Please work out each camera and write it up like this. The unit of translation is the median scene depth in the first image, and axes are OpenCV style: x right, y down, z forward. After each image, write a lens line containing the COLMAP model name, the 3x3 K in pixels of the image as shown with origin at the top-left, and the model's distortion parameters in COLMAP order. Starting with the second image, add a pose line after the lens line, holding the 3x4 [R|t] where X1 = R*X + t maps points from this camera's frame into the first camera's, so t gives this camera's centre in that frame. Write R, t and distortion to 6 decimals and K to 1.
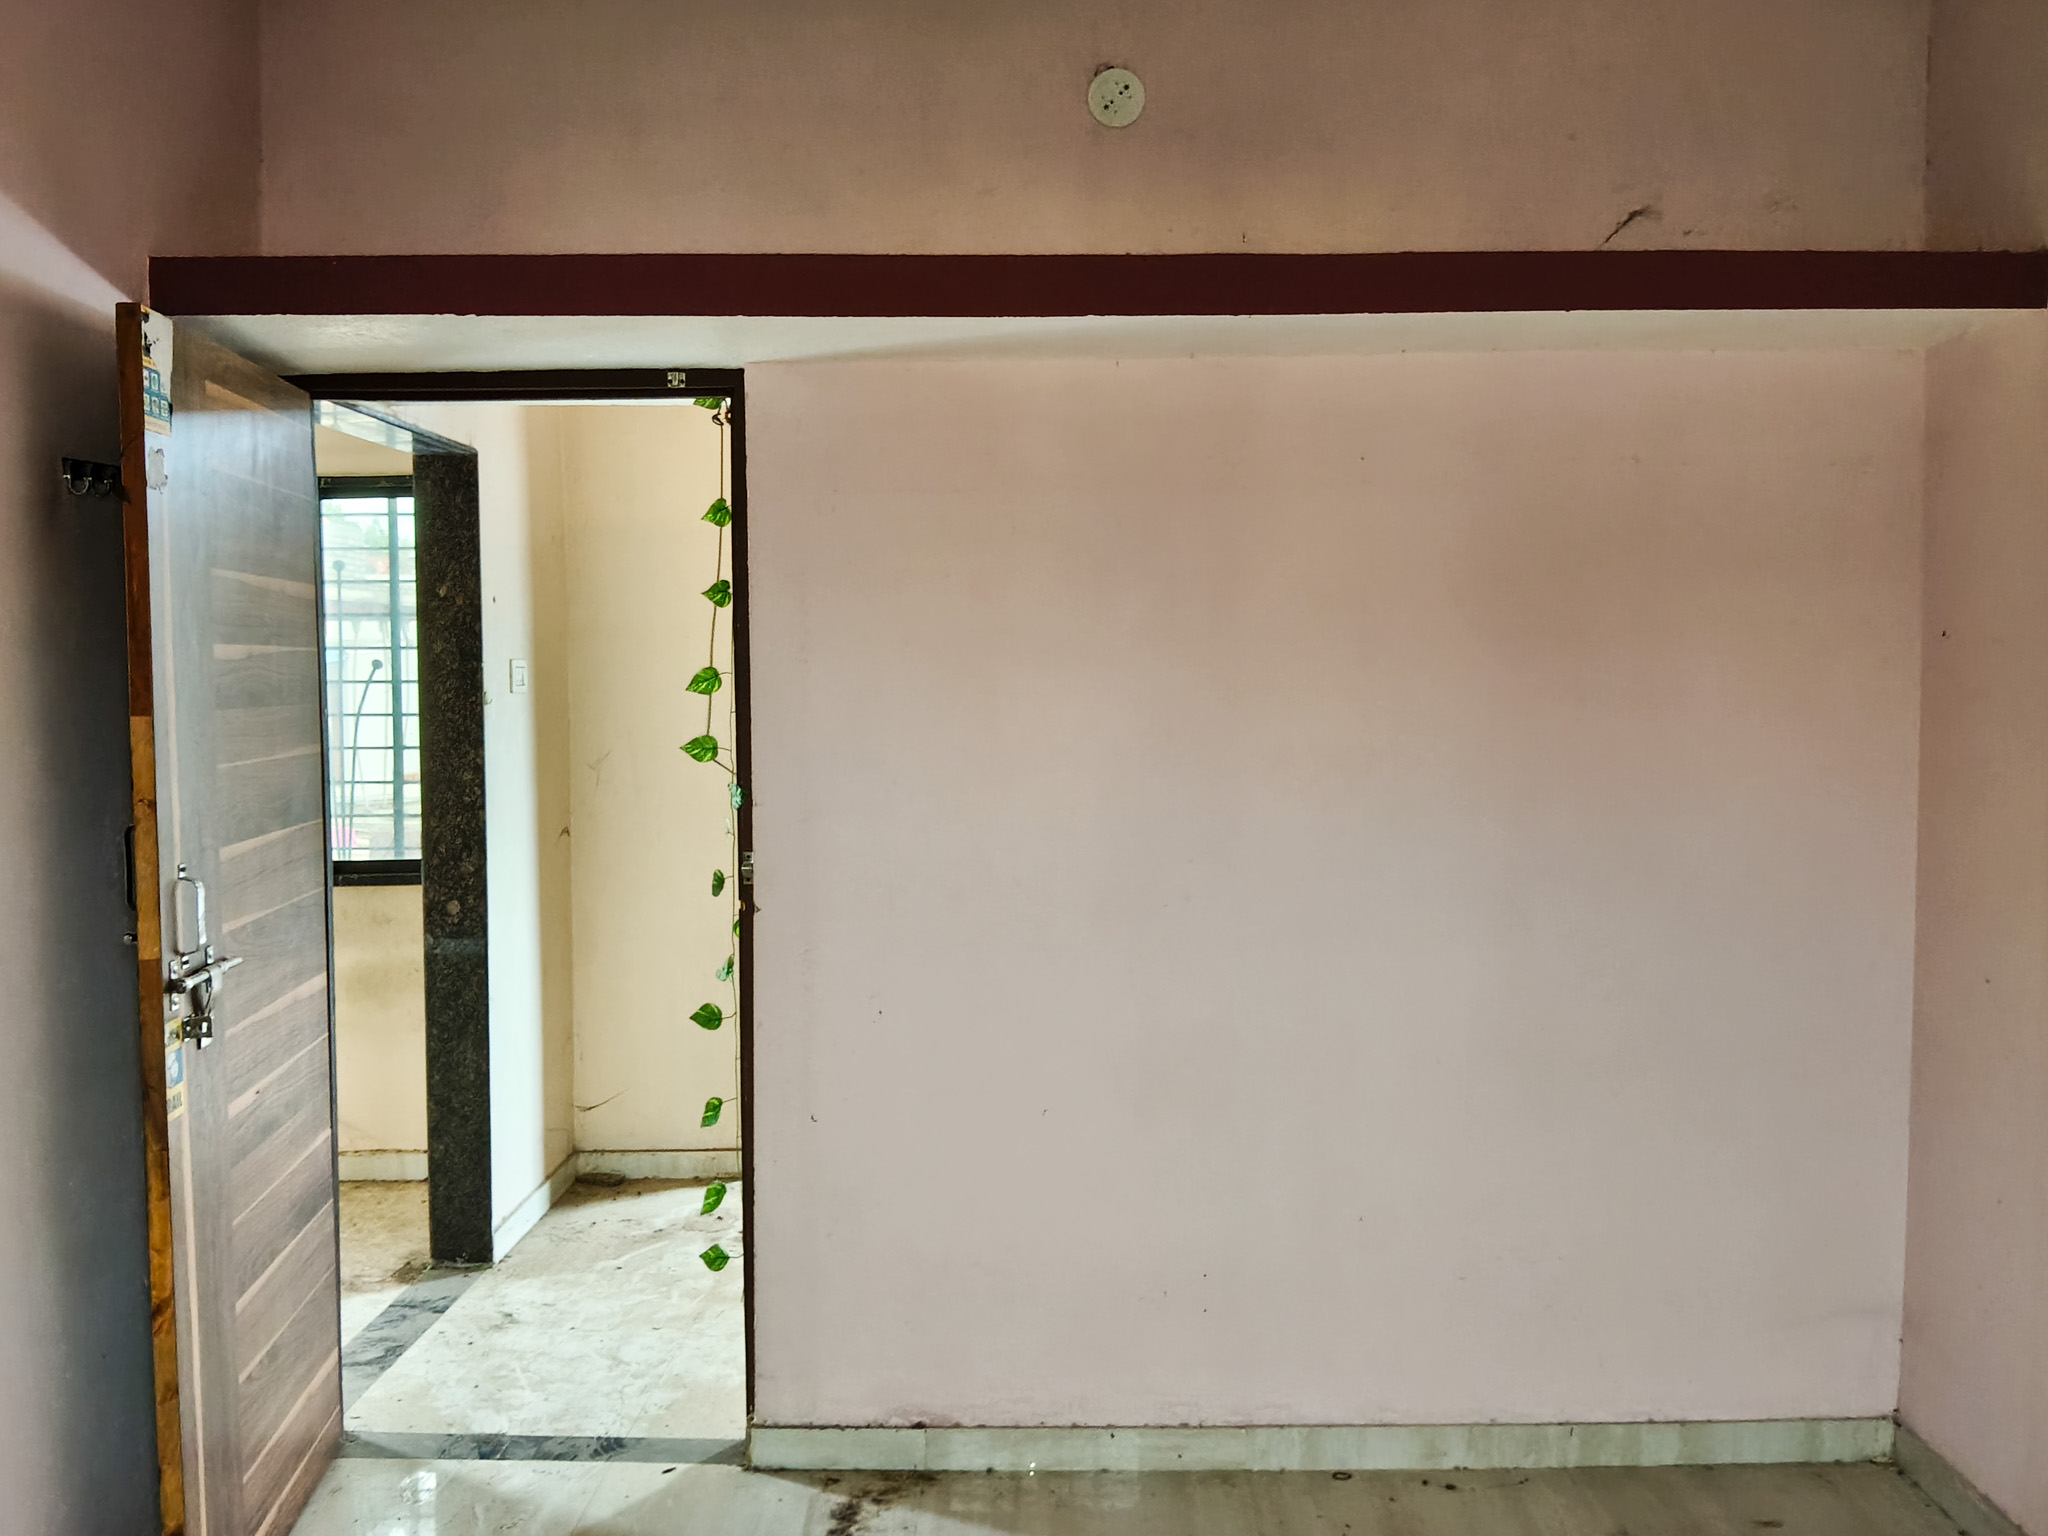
lens RADIAL K [[1743.2, 0, 1017.2], [0, 1743.2, 776.1], [0, 0, 1]] dist [0.029649, -0.092619]
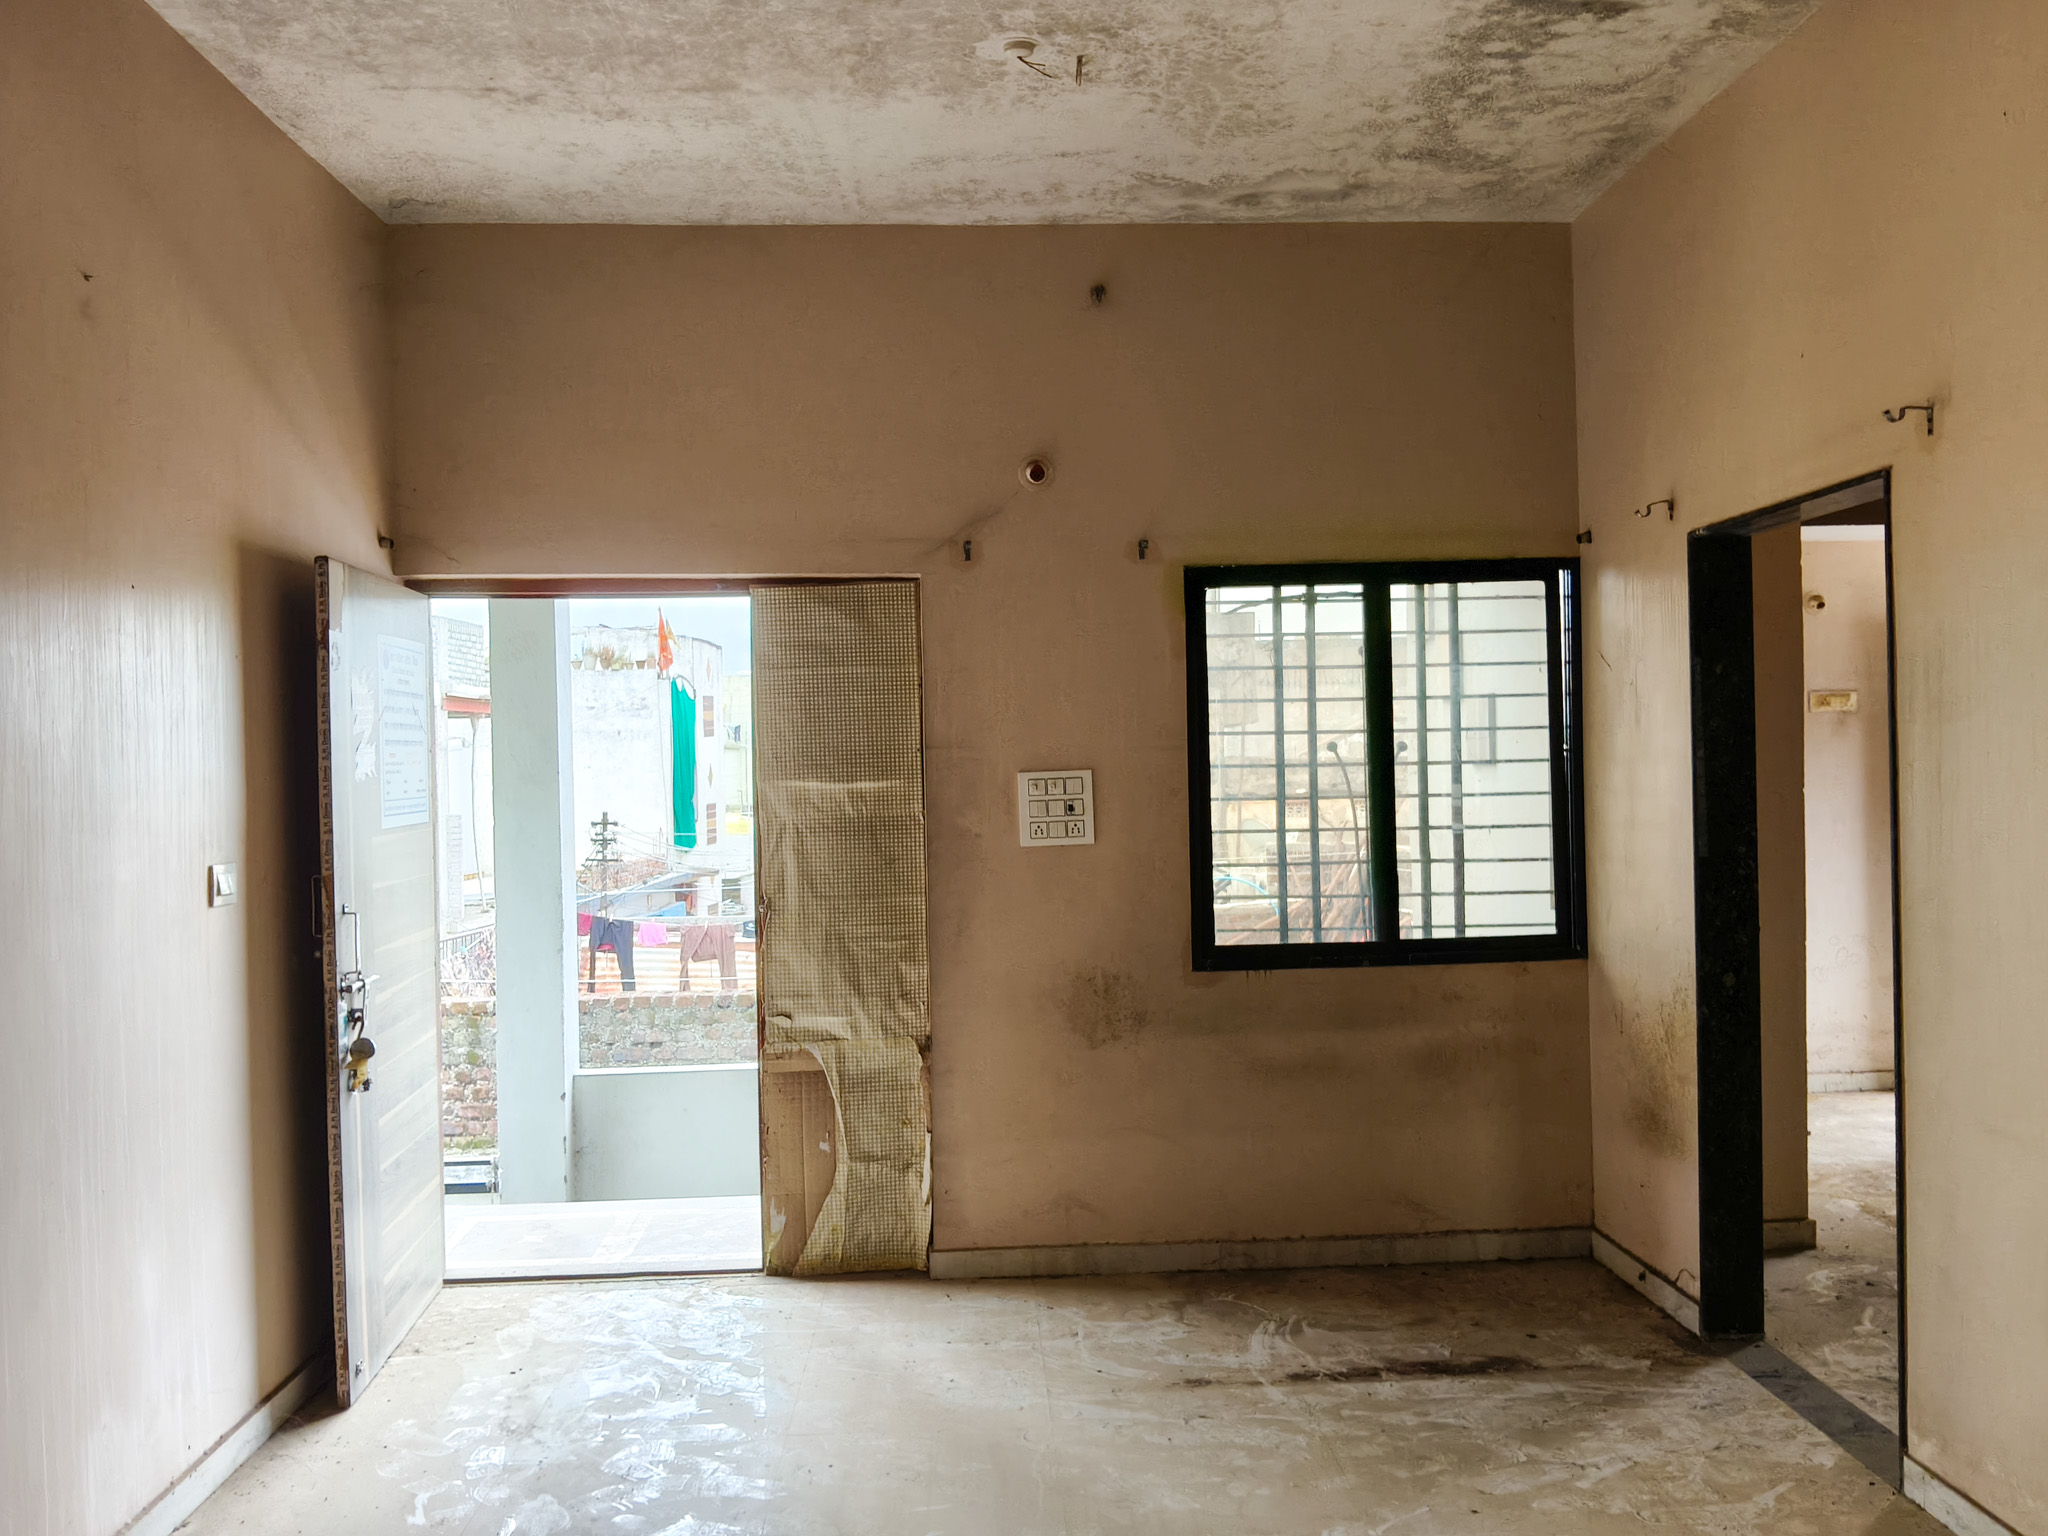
lens RADIAL K [[1743.2, 0, 1027.8], [0, 1743.2, 765.9], [0, 0, 1]] dist [0.029649, -0.092619]
pose [[0.997832, -0.016629, 0.063683, -0.820638], [0.020370, 0.998077, -0.058544, 0.002638], [-0.062587, 0.059714, 0.996252, 0.005159]]
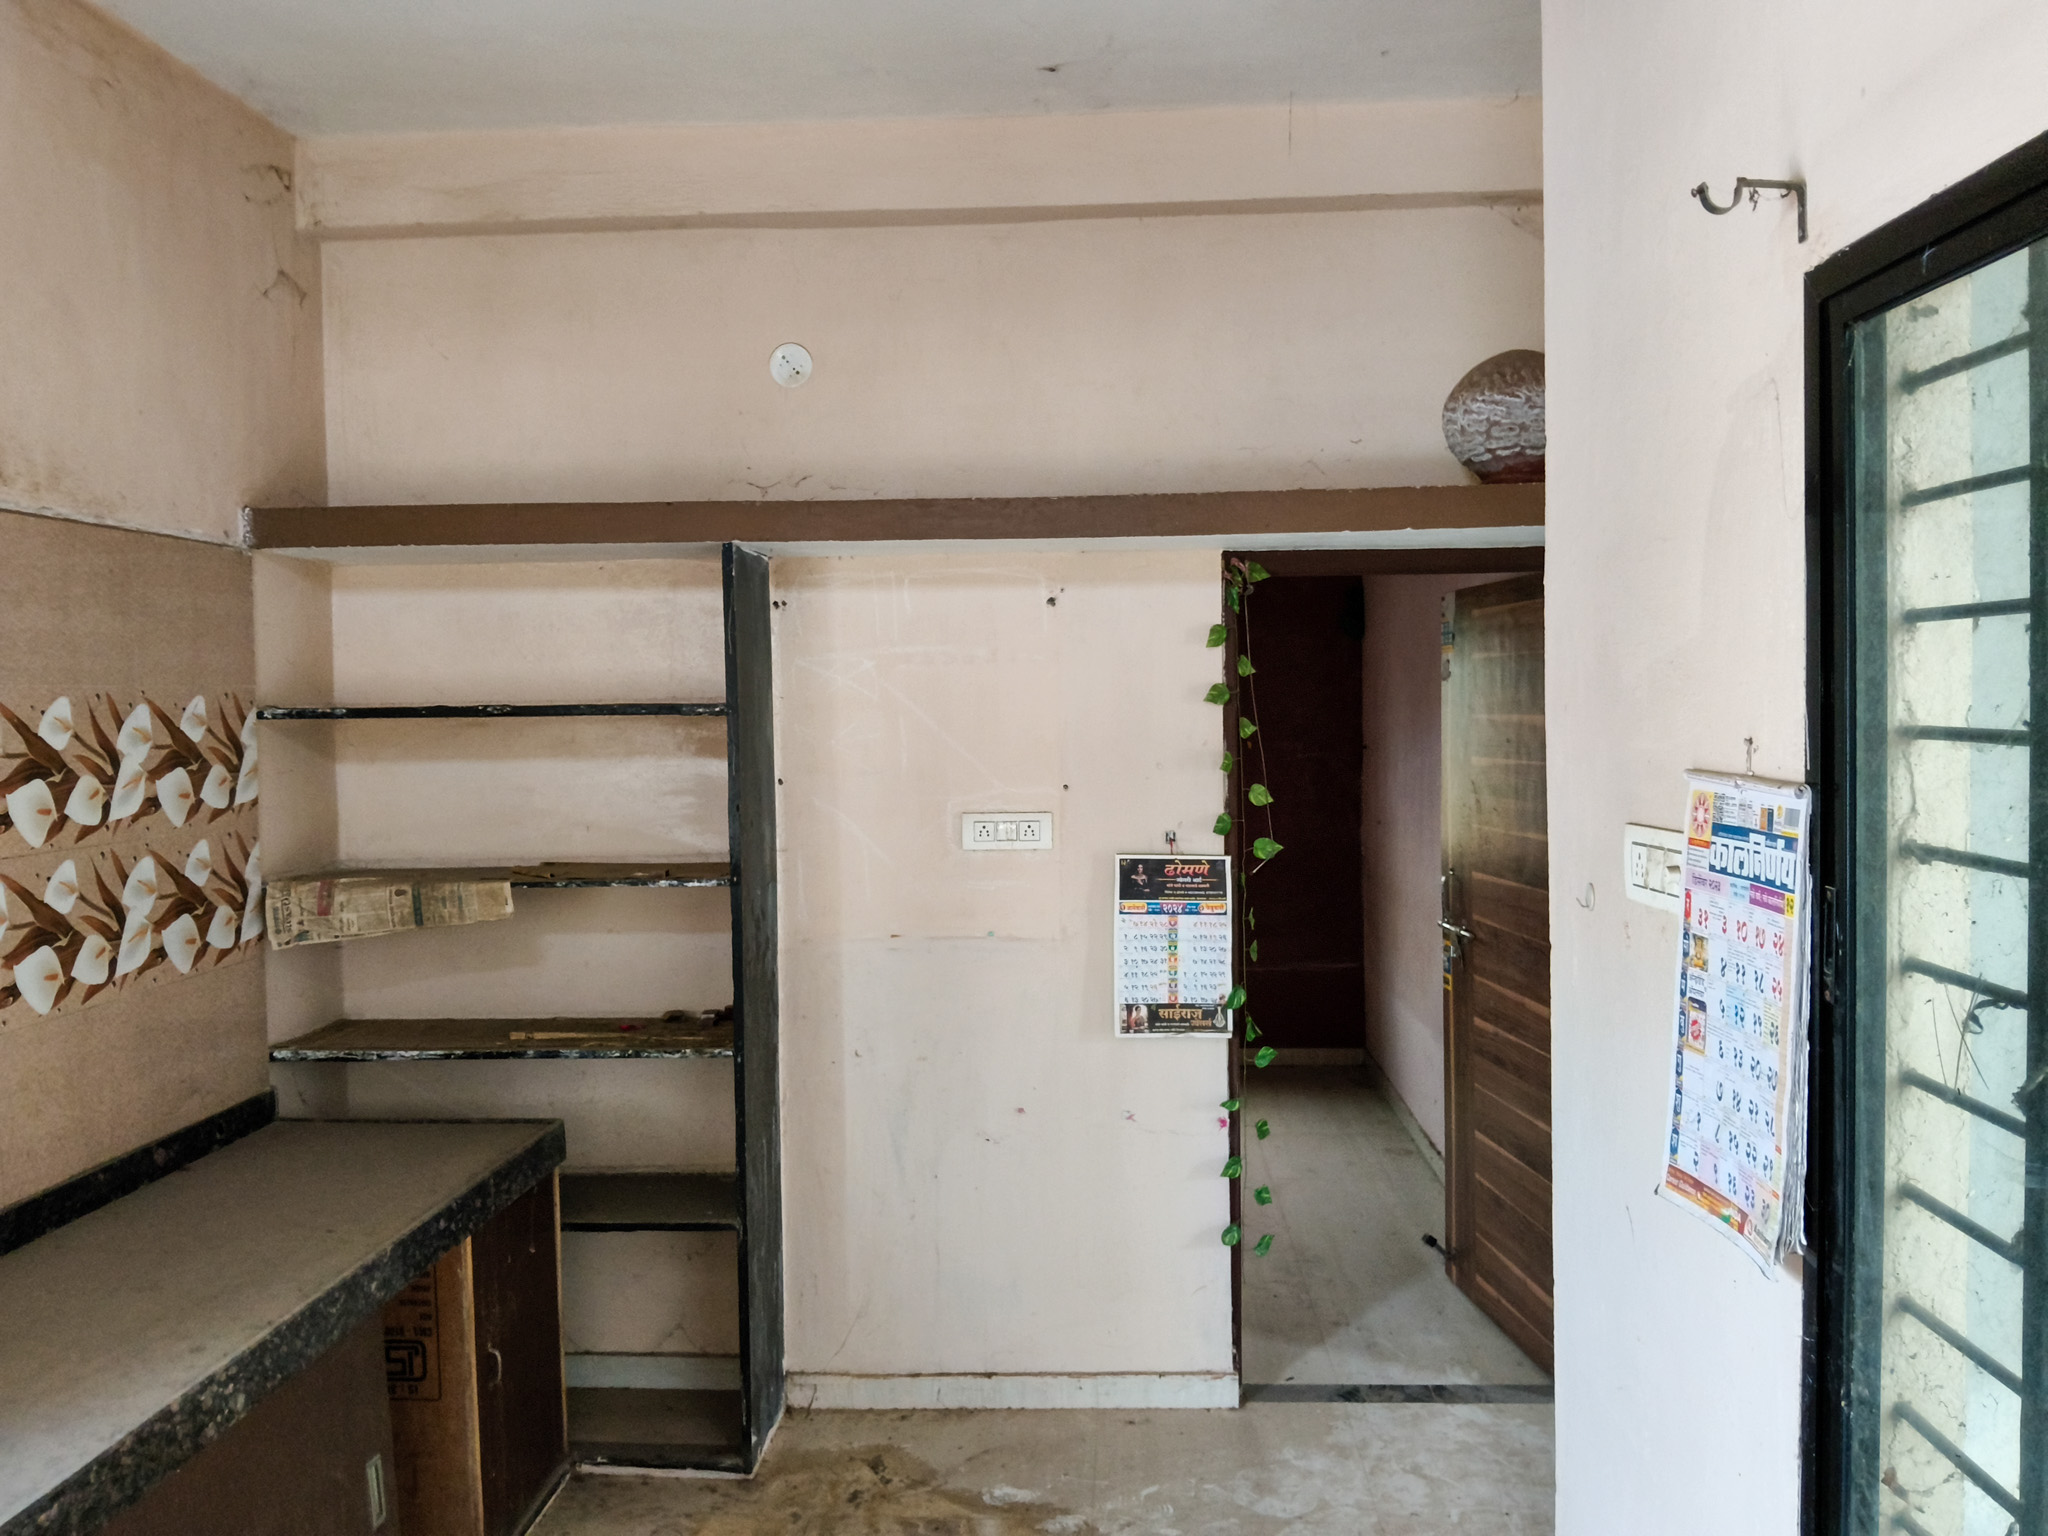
lens RADIAL K [[1743.2, 0, 980.9], [0, 1743.2, 770.6], [0, 0, 1]] dist [0.029649, -0.092619]
pose [[-0.998453, 0.021797, 0.051161, -0.032241], [0.027017, 0.994245, 0.103668, -0.166309], [-0.048607, 0.104889, -0.993295, 1.792270]]
